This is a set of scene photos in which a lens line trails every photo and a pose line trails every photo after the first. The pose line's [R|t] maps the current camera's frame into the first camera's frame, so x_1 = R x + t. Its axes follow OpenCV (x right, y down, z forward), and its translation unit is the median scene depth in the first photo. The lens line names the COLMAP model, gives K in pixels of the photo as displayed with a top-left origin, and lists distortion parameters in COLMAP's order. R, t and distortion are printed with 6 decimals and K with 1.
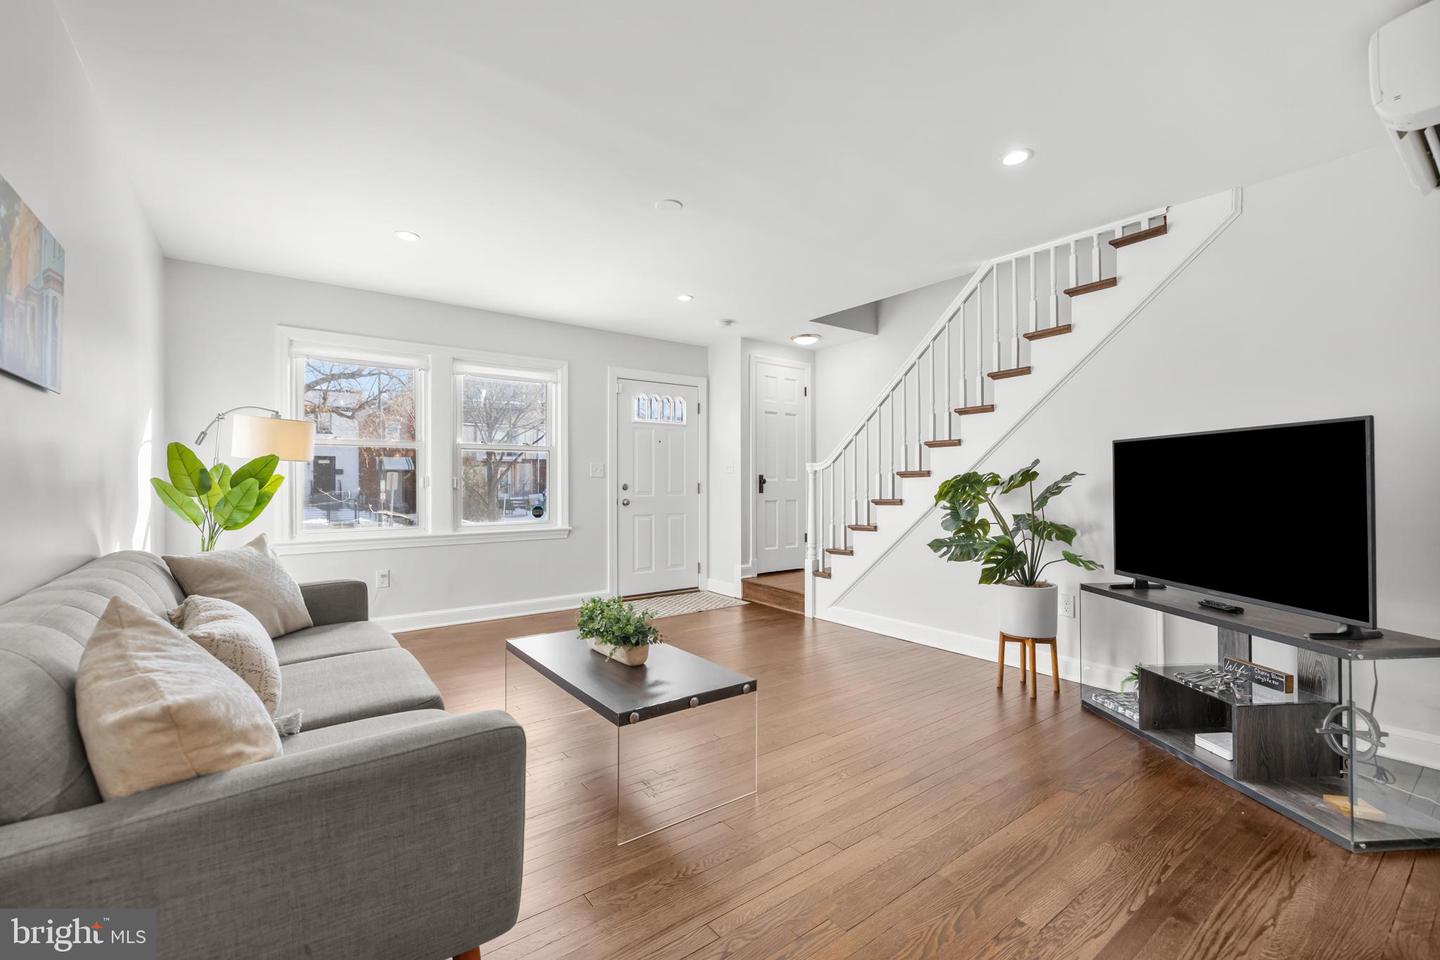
lens RADIAL K [[619.8, 0, 716.6], [0, 619.8, 479.5], [0, 0, 1]] dist [0.001345, -0.000095]
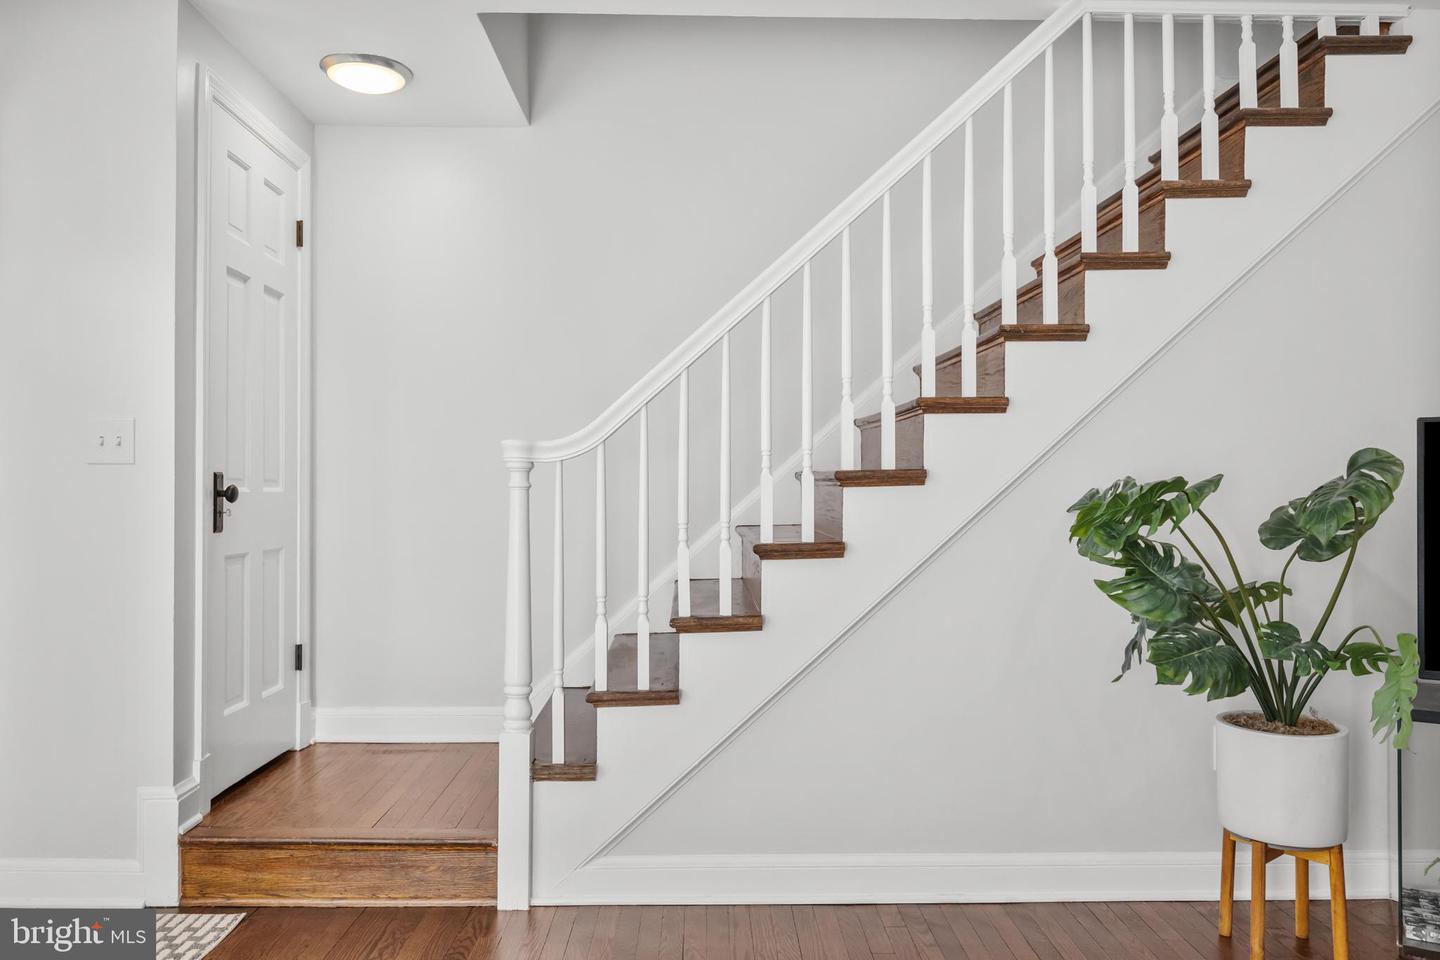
lens RADIAL K [[1006.8, 0, 720.0], [0, 1006.8, 480.0], [0, 0, 1]] dist [-0.004112, -0.000638]
pose [[0.567725, 0.010611, 0.823150, -0.221829], [-0.006802, 0.999943, -0.008199, -0.001533], [-0.823190, -0.000944, 0.567765, 0.587228]]
